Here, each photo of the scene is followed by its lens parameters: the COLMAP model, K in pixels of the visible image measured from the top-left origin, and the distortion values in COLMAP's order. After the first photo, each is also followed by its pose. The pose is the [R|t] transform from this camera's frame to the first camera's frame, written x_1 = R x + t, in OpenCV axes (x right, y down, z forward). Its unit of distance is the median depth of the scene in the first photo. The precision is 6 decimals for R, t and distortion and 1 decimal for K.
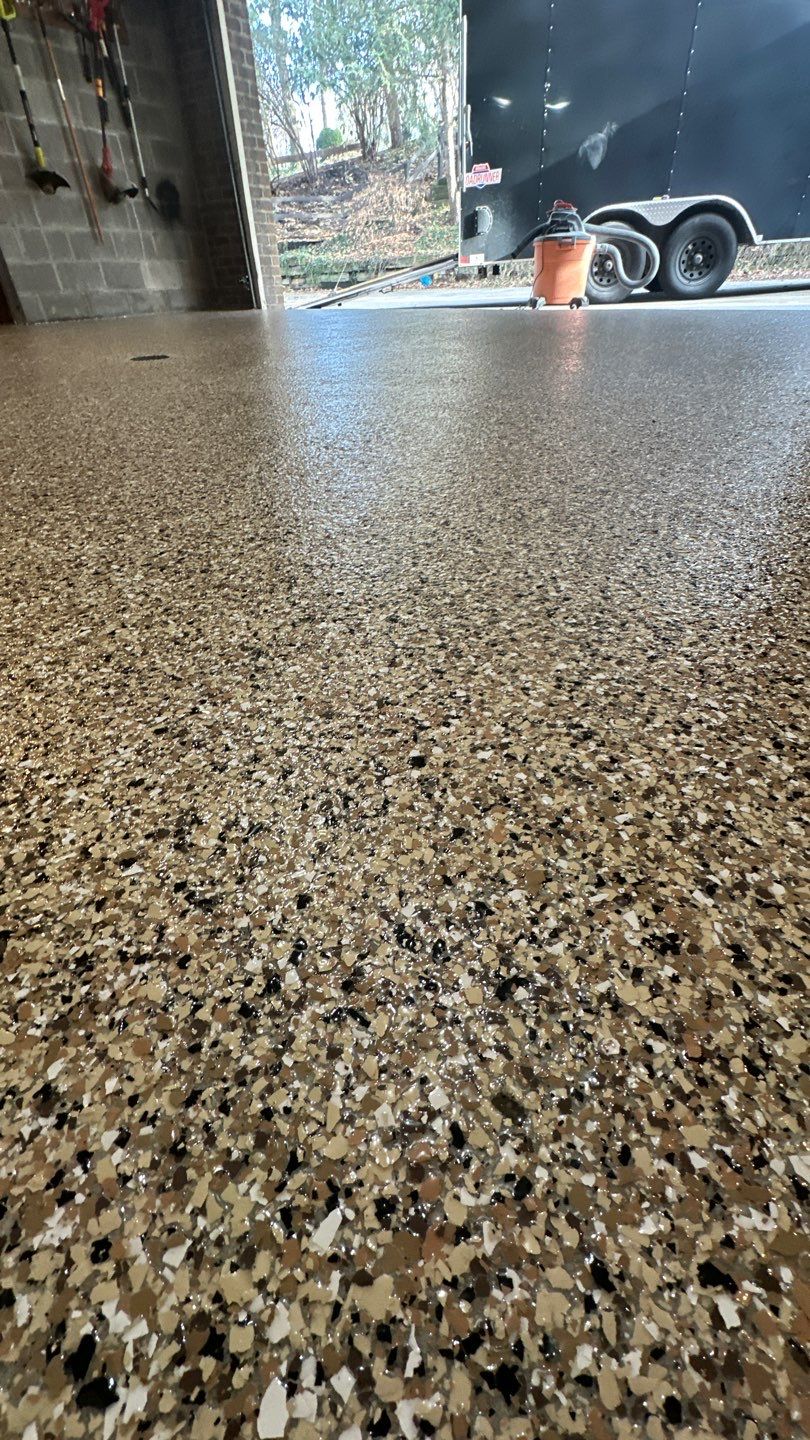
lens RADIAL K [[576.1, 0, 406.8], [0, 576.1, 715.9], [0, 0, 1]] dist [-0.002422, 0.000364]
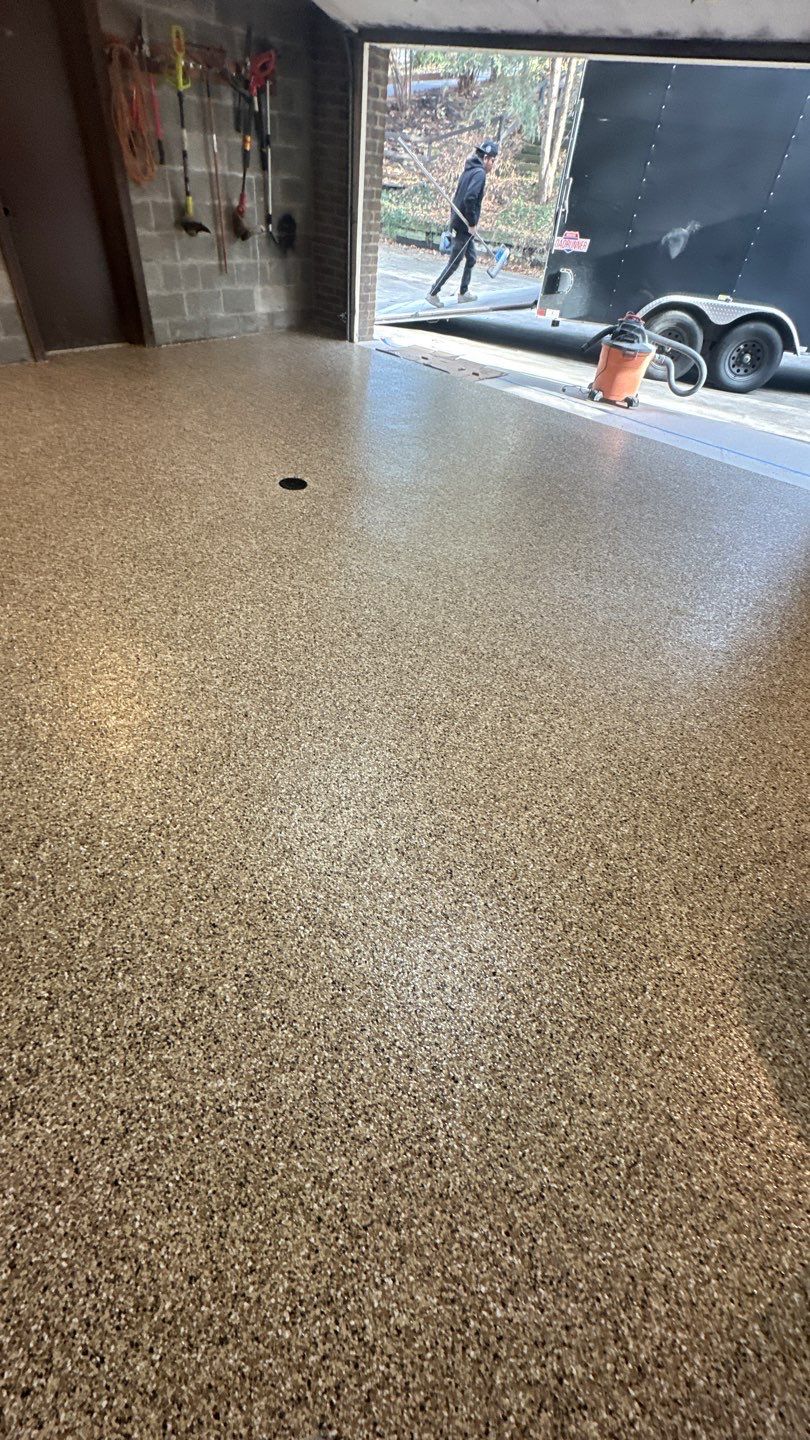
lens RADIAL K [[576.1, 0, 409.2], [0, 576.1, 716.7], [0, 0, 1]] dist [-0.002422, 0.000364]
pose [[0.987144, 0.157312, 0.028263, -0.080682], [-0.159486, 0.981095, 0.109623, -0.170278], [-0.010484, -0.112722, 0.993571, -0.236484]]
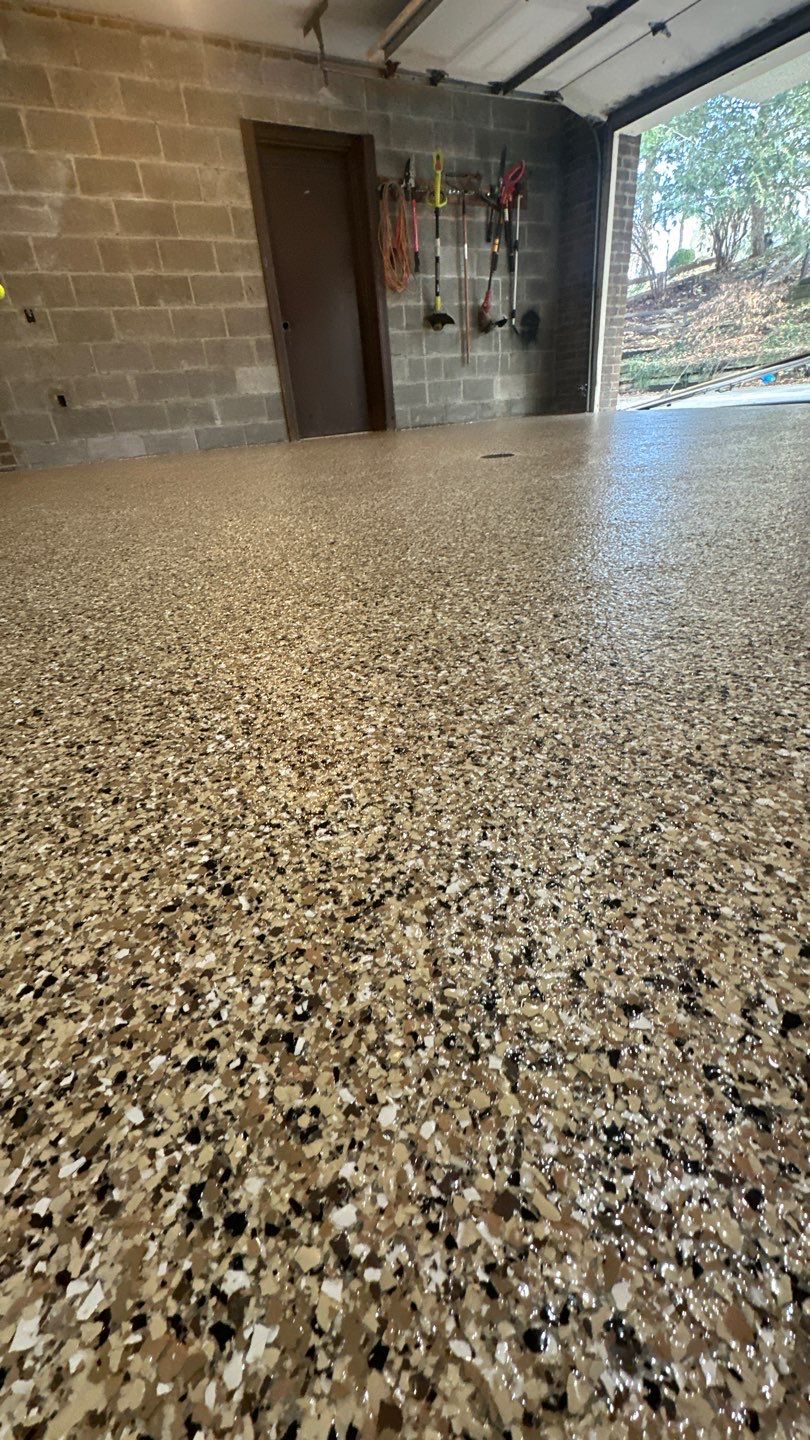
lens RADIAL K [[576.1, 0, 406.4], [0, 576.1, 717.4], [0, 0, 1]] dist [-0.002422, 0.000364]
pose [[0.894823, 0.179159, -0.408893, -0.034994], [-0.230427, 0.969851, -0.079320, -0.001429], [0.382354, 0.165197, 0.909129, 0.001641]]
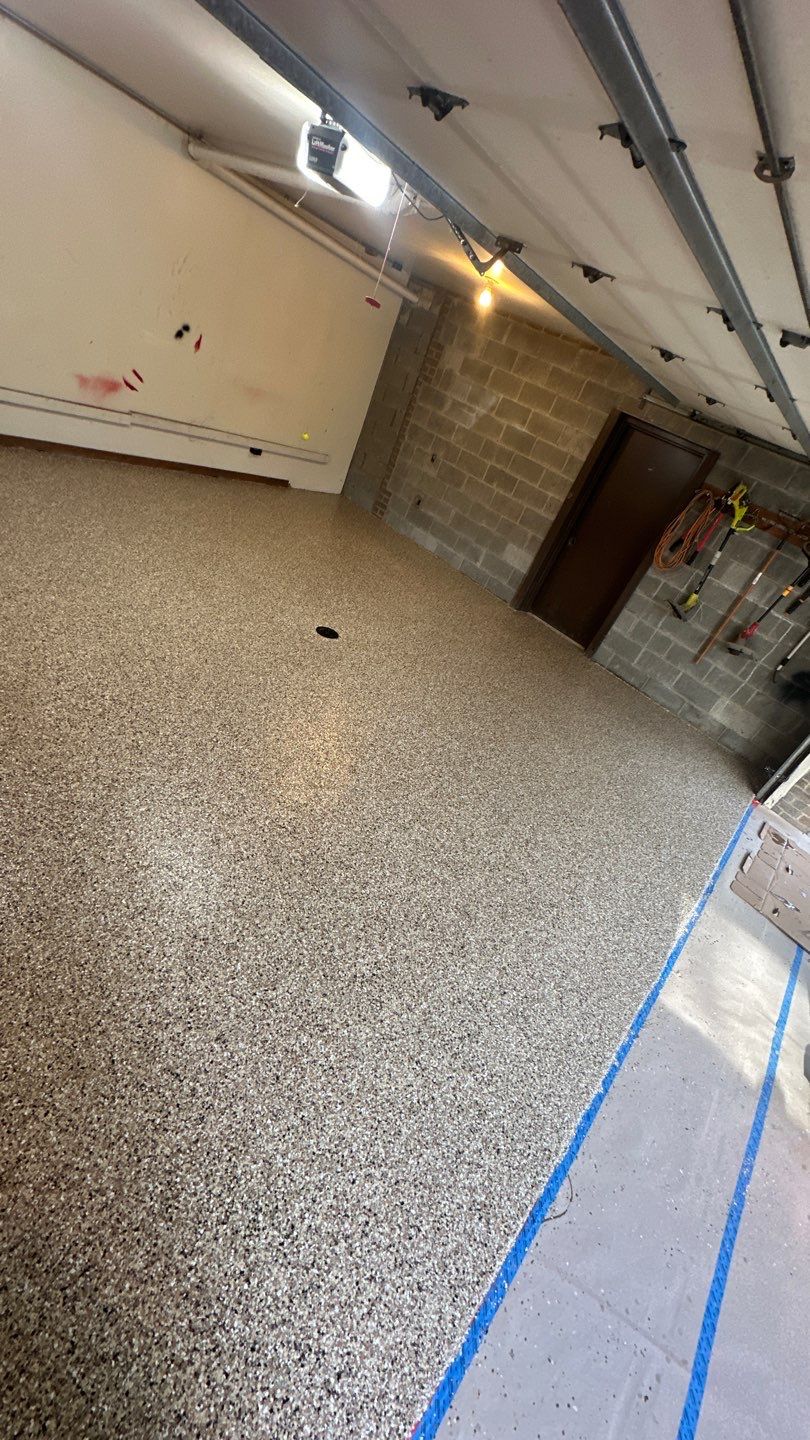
lens RADIAL K [[576.1, 0, 407.0], [0, 576.1, 717.1], [0, 0, 1]] dist [-0.002422, 0.000364]
pose [[-0.151052, 0.503186, -0.850874, 0.600781], [-0.849176, 0.374585, 0.372271, -0.794144], [0.506047, 0.778775, 0.370711, 0.422695]]
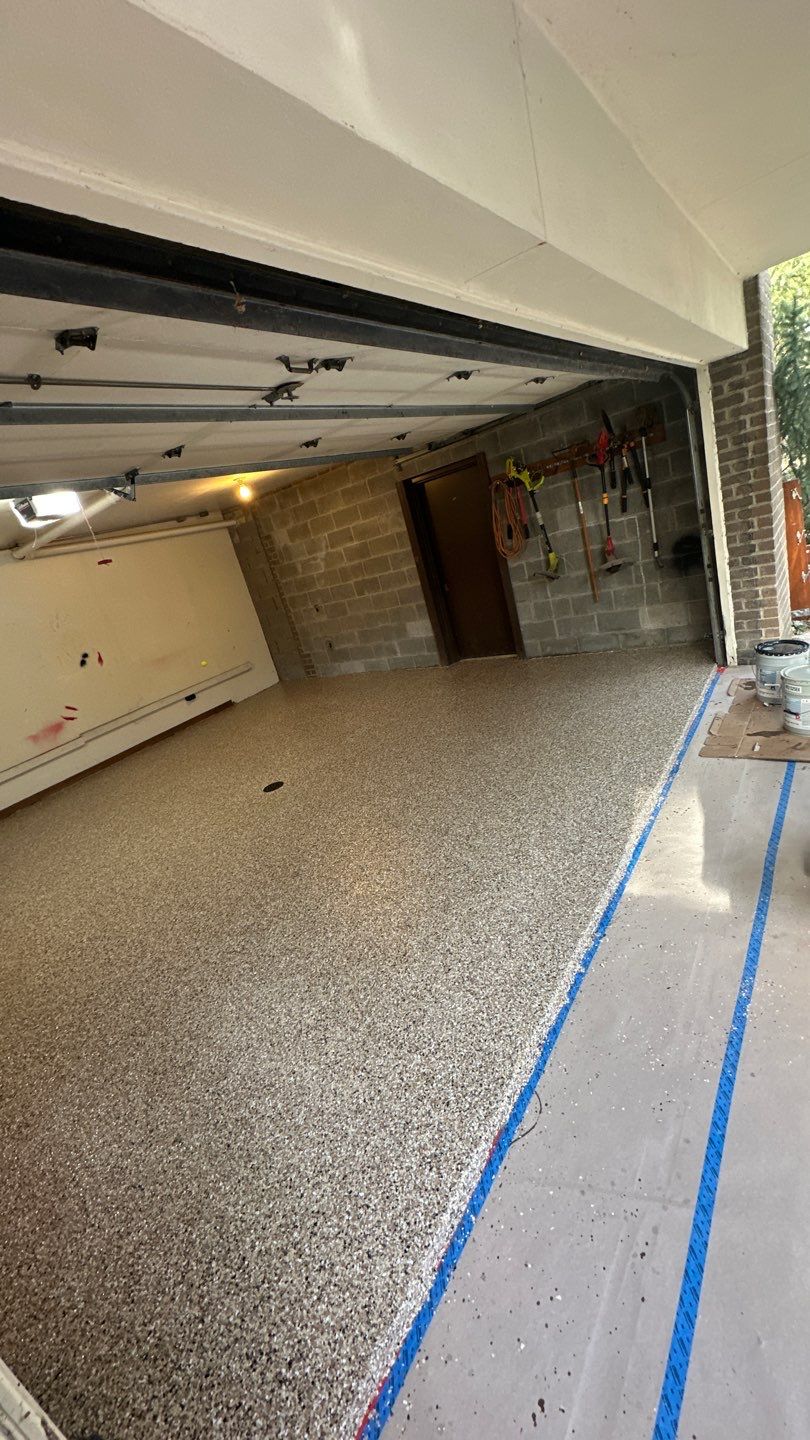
lens RADIAL K [[576.1, 0, 404.7], [0, 576.1, 714.2], [0, 0, 1]] dist [-0.002422, 0.000364]
pose [[-0.027789, 0.343958, -0.938574, 0.685381], [-0.381761, 0.864113, 0.327974, -0.938367], [0.923843, 0.367425, 0.107297, 0.663246]]
